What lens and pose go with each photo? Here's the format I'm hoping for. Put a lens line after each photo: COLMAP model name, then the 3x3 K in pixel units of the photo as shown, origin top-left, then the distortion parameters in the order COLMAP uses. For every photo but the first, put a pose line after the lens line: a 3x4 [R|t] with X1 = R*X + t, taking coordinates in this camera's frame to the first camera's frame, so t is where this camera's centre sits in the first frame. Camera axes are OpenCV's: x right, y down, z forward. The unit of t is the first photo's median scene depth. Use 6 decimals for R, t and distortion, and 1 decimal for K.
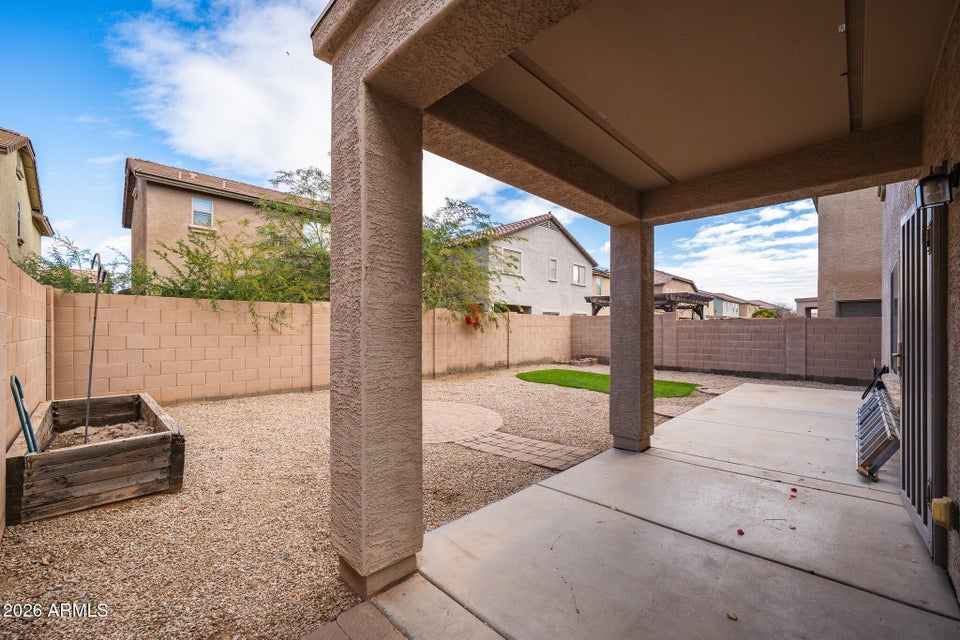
lens RADIAL K [[391.5, 0, 481.6], [0, 391.5, 326.3], [0, 0, 1]] dist [-0.000852, 0.000032]
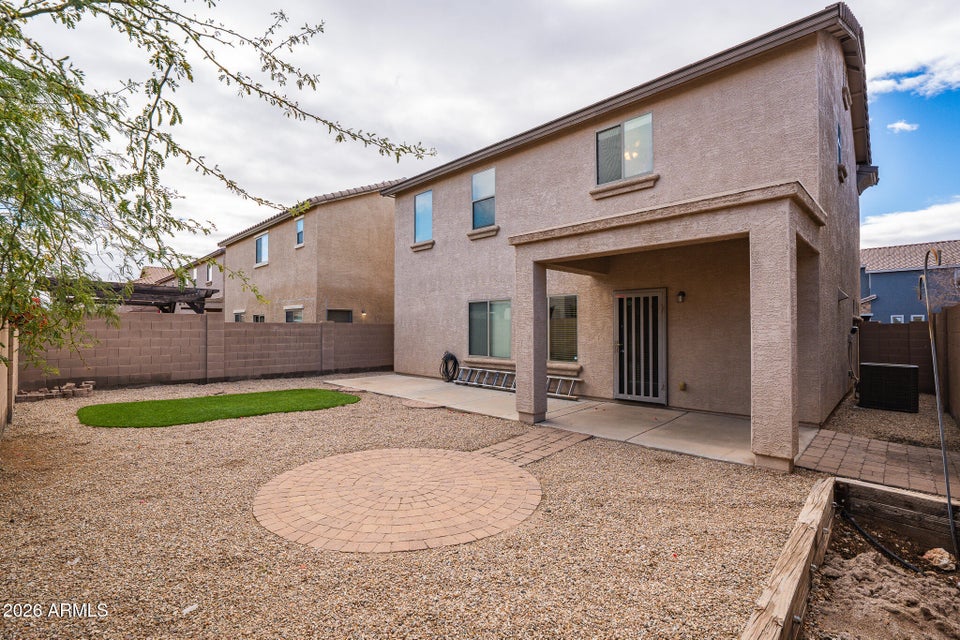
lens RADIAL K [[425.0, 0, 480.0], [0, 425.0, 323.0], [0, 0, 1]] dist [-0.003243, -0.000600]
pose [[0.005425, 0.008792, 0.999947, -0.977318], [-0.004974, 0.999949, -0.008765, -0.020625], [-0.999973, -0.004926, 0.005468, 1.015956]]
